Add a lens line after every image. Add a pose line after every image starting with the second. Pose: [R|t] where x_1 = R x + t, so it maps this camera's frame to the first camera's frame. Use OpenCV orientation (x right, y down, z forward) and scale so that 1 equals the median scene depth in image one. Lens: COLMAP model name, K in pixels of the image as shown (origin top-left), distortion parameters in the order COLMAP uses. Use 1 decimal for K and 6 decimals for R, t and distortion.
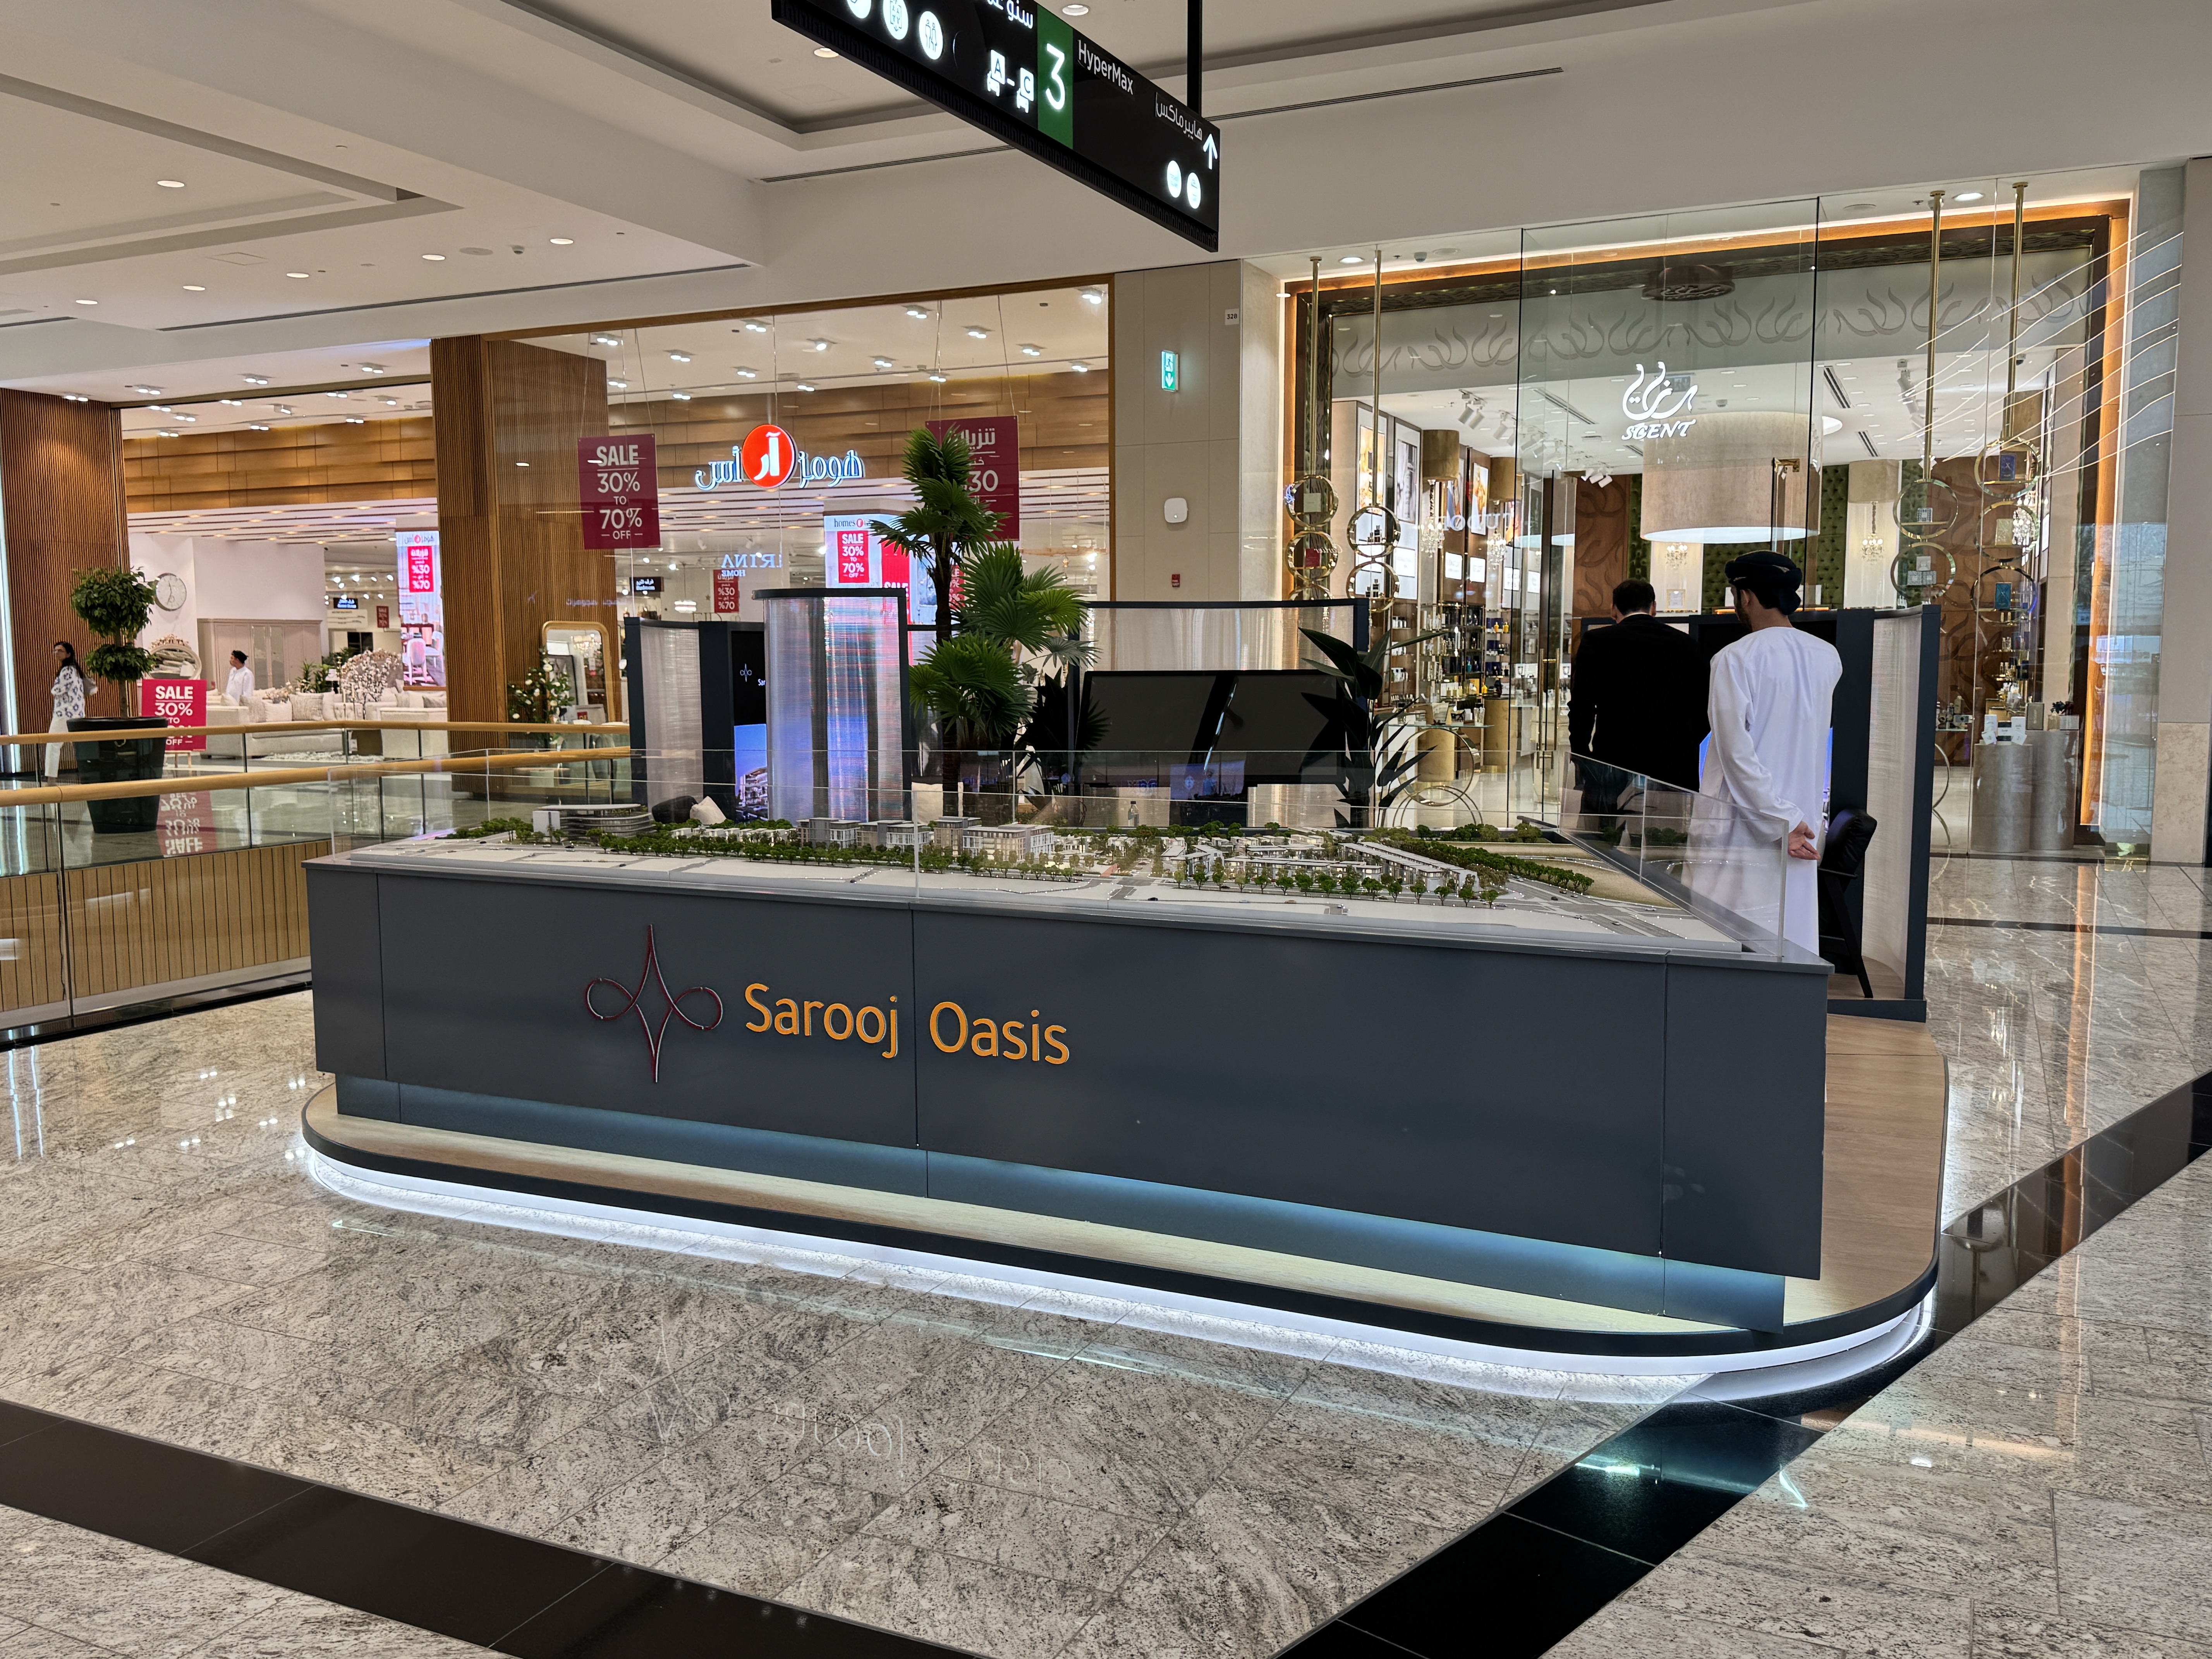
lens RADIAL K [[1838.0, 0, 1106.0], [0, 1838.0, 829.5], [0, 0, 1]] dist [0.014222, 0.002721]
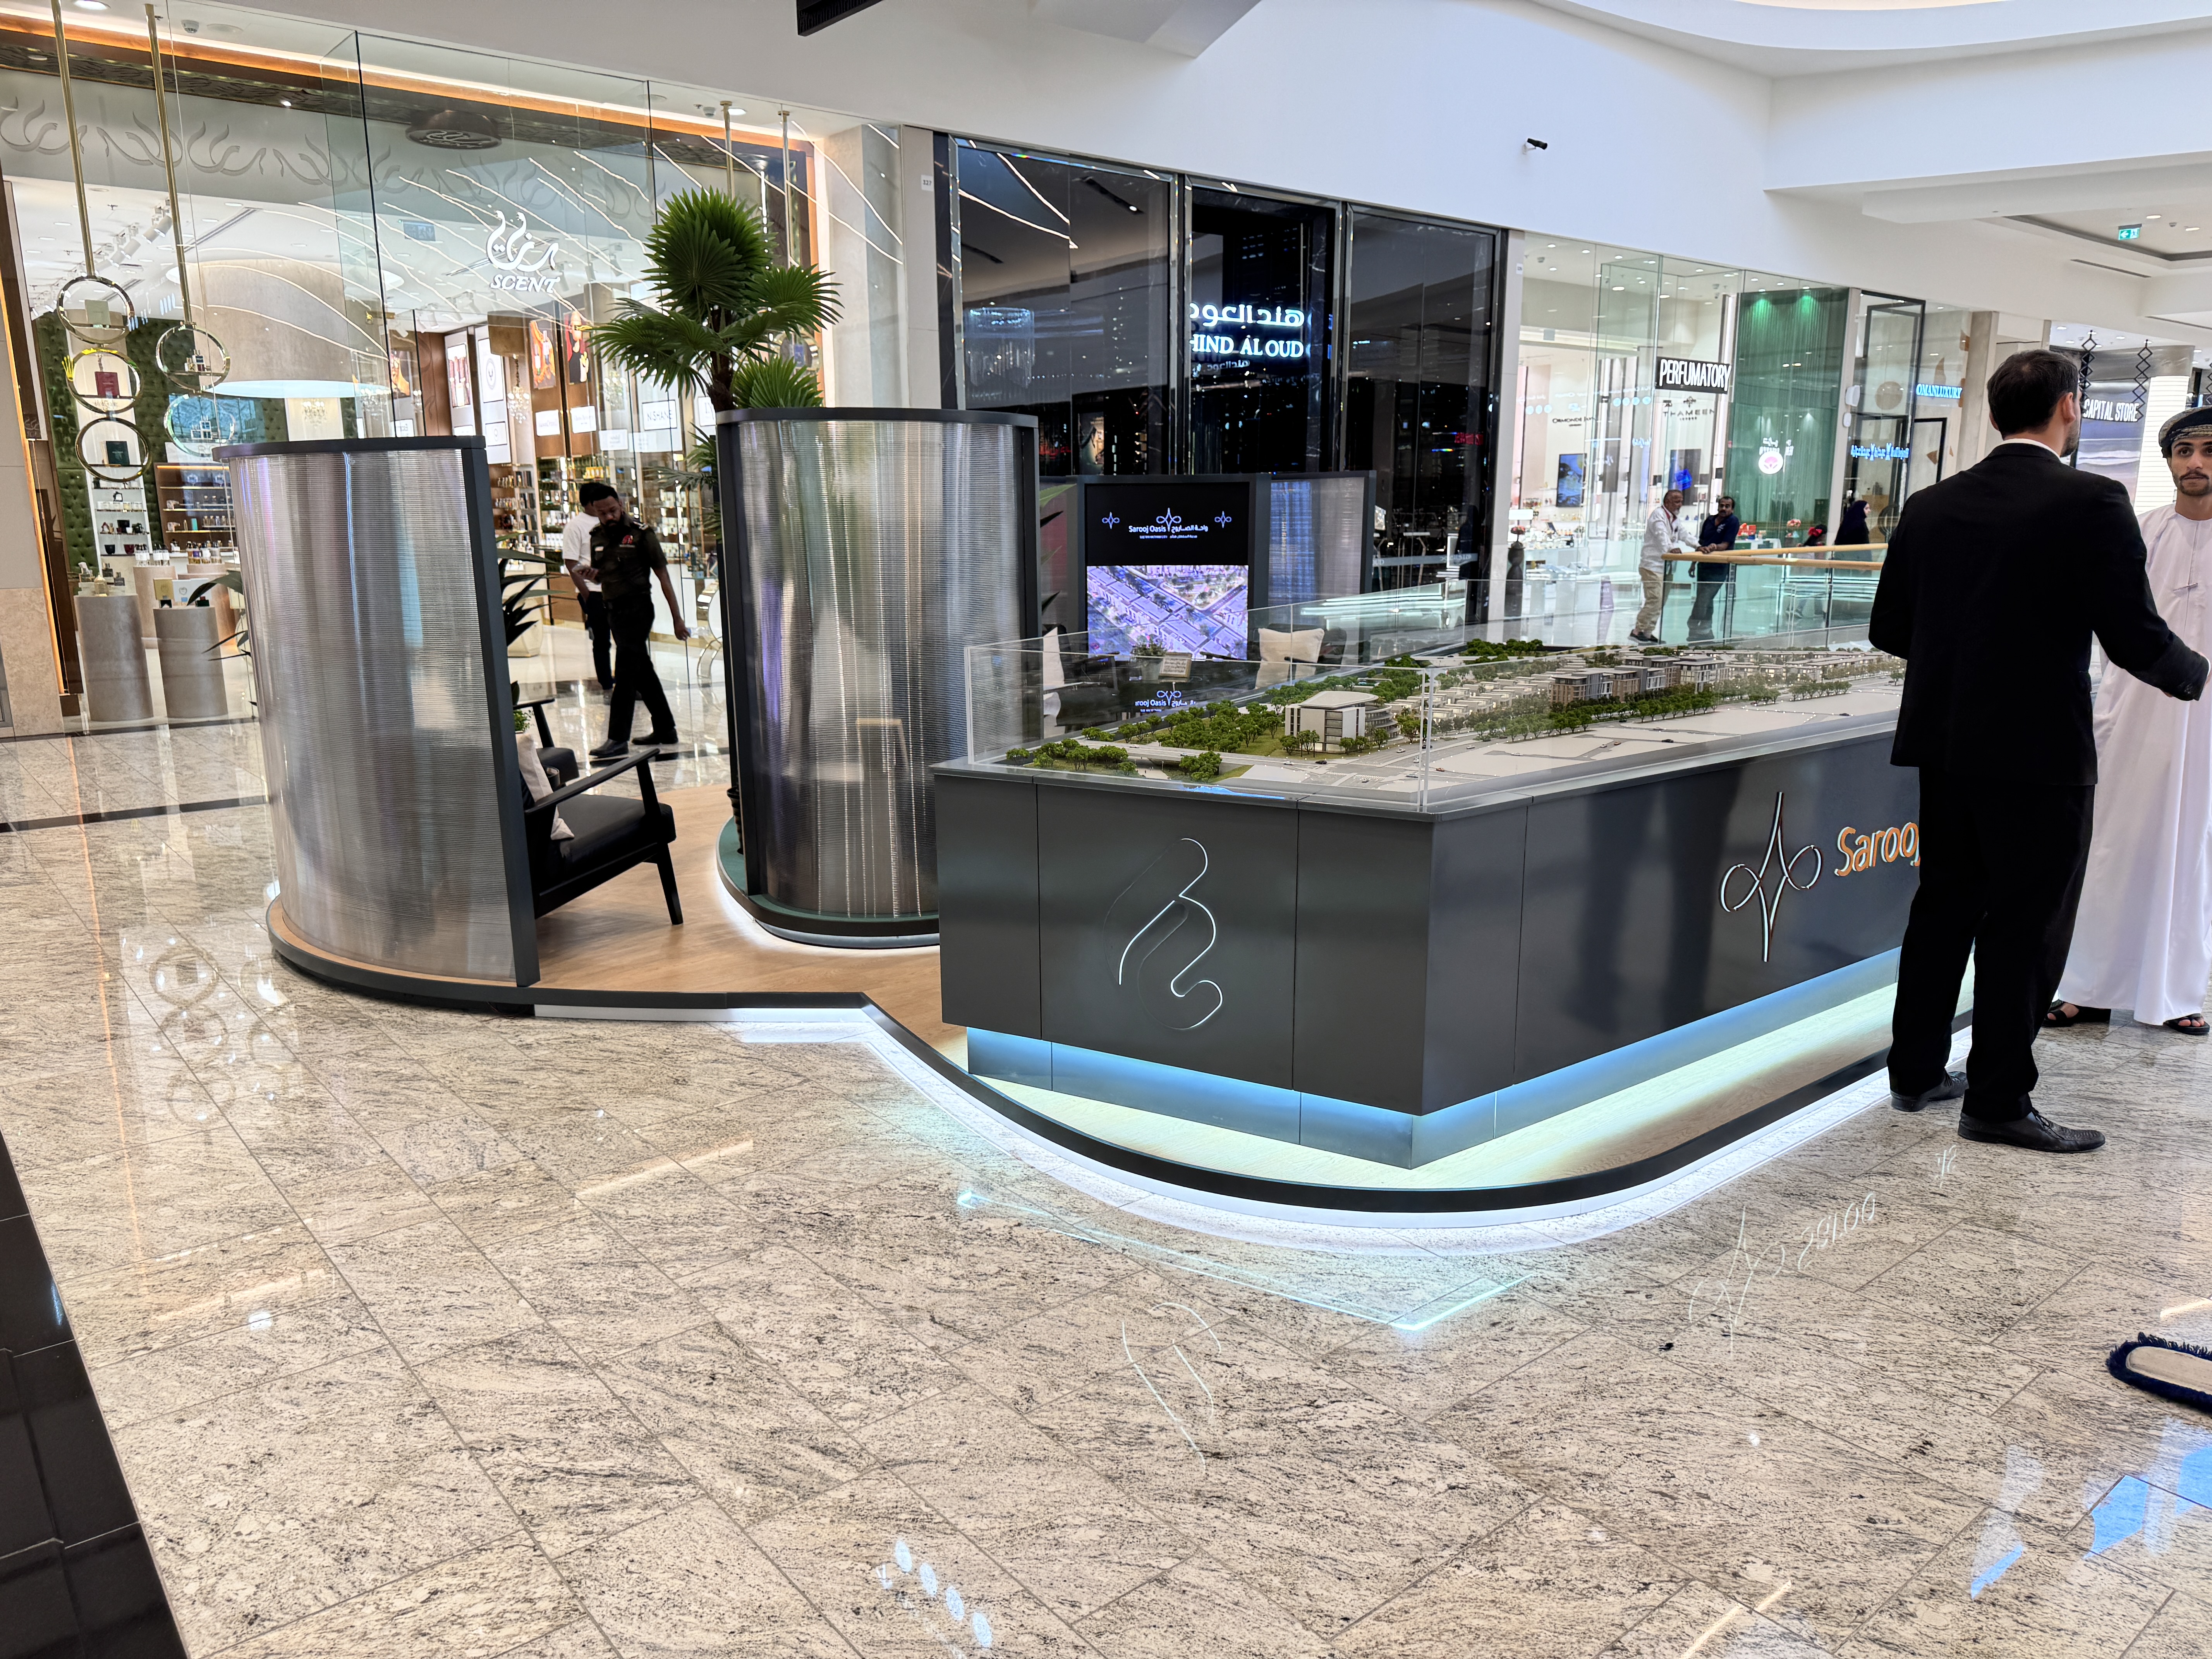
lens RADIAL K [[1565.1, 0, 1106.0], [0, 1565.1, 829.5], [0, 0, 1]] dist [0.006230, 0.001476]
pose [[0.423564, -0.177414, 0.888323, -0.404205], [0.083980, 0.984101, 0.156500, -0.030108], [-0.901965, 0.008314, 0.431729, 0.357027]]
